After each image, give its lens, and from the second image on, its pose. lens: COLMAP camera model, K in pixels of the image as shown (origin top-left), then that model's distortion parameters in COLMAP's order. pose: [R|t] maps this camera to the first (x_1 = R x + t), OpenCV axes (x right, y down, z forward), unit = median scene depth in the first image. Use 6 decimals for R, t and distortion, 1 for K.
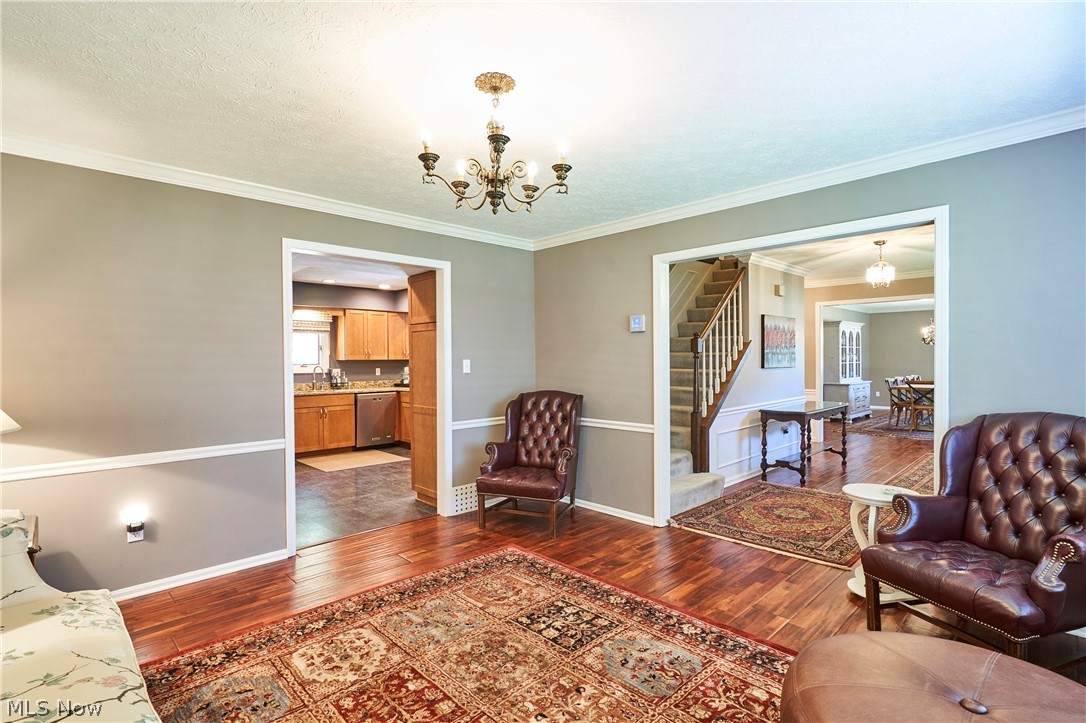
lens RADIAL K [[526.1, 0, 543.0], [0, 526.1, 361.5], [0, 0, 1]] dist [-0.000546, 0.000204]
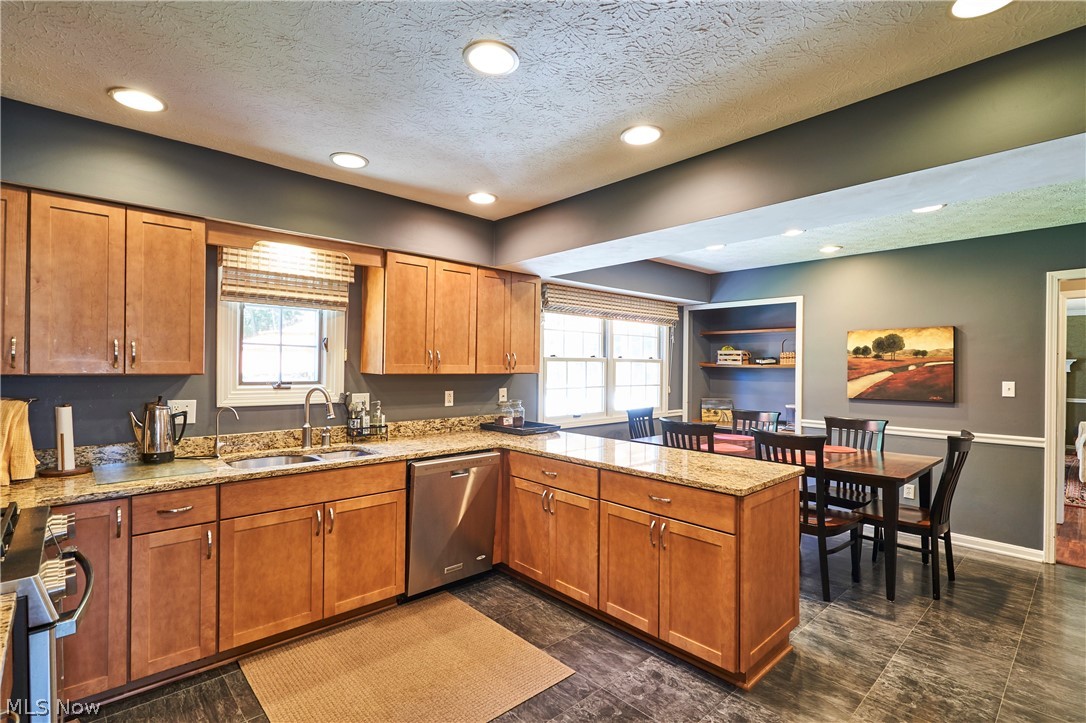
lens RADIAL K [[504.7, 0, 543.7], [0, 504.7, 364.8], [0, 0, 1]] dist [0.001048, -0.000120]
pose [[0.999674, 0.018876, -0.017176, -0.239461], [-0.019037, 0.999776, -0.009297, -0.008459], [0.016997, 0.009621, 0.999809, 0.596717]]
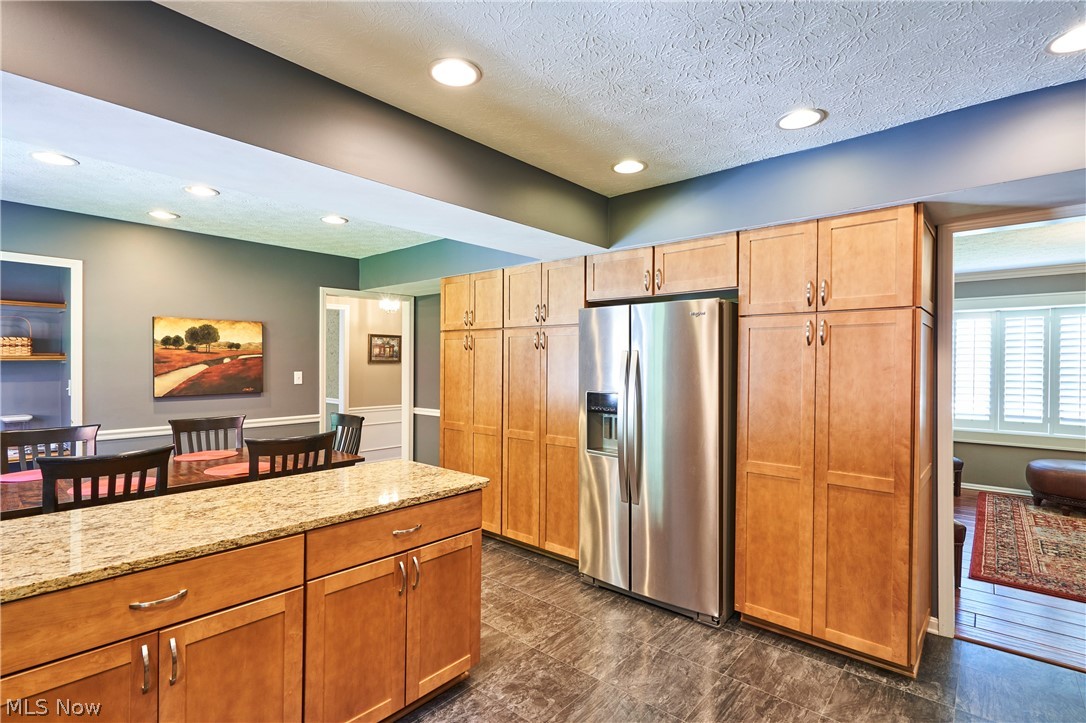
lens RADIAL K [[504.7, 0, 543.7], [0, 504.7, 364.8], [0, 0, 1]] dist [0.001048, -0.000120]
pose [[-0.077125, 0.006582, 0.997000, -0.418896], [0.003292, 0.999974, -0.006347, -0.008688], [-0.997016, 0.002792, -0.077145, 0.857123]]
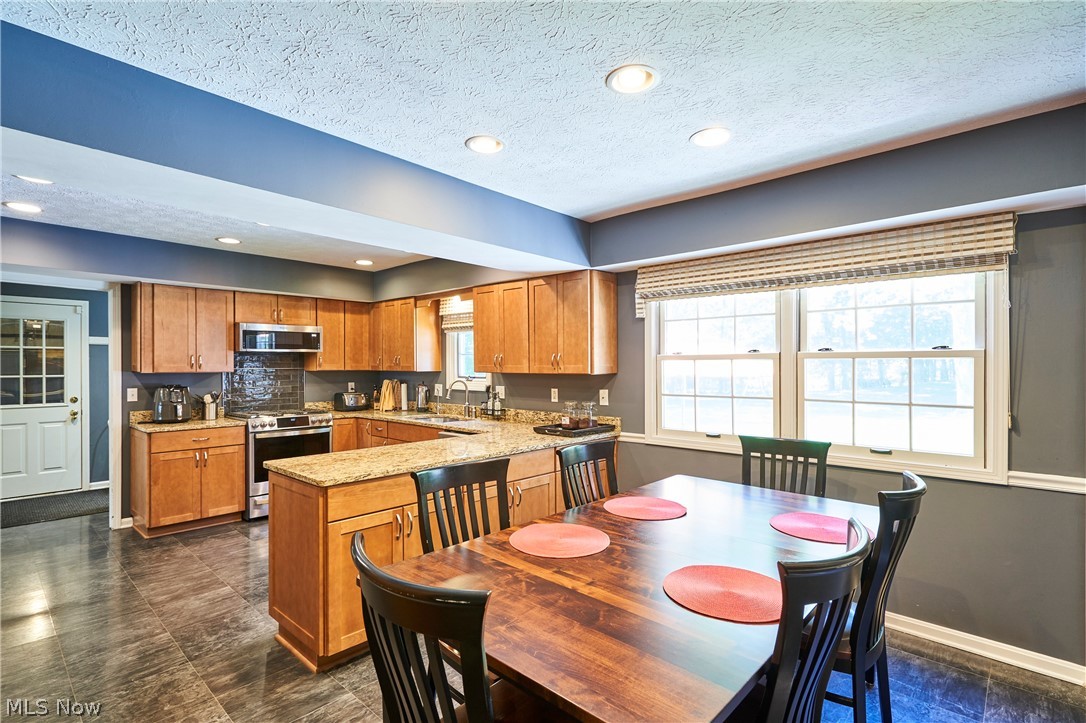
lens RADIAL K [[523.0, 0, 564.7], [0, 523.0, 367.1], [0, 0, 1]] dist [-0.001828, -0.000445]
pose [[0.088034, 0.013430, -0.996027, 0.225167], [-0.008816, 0.999880, 0.012702, -0.016919], [0.996078, 0.007663, 0.088141, 1.034793]]
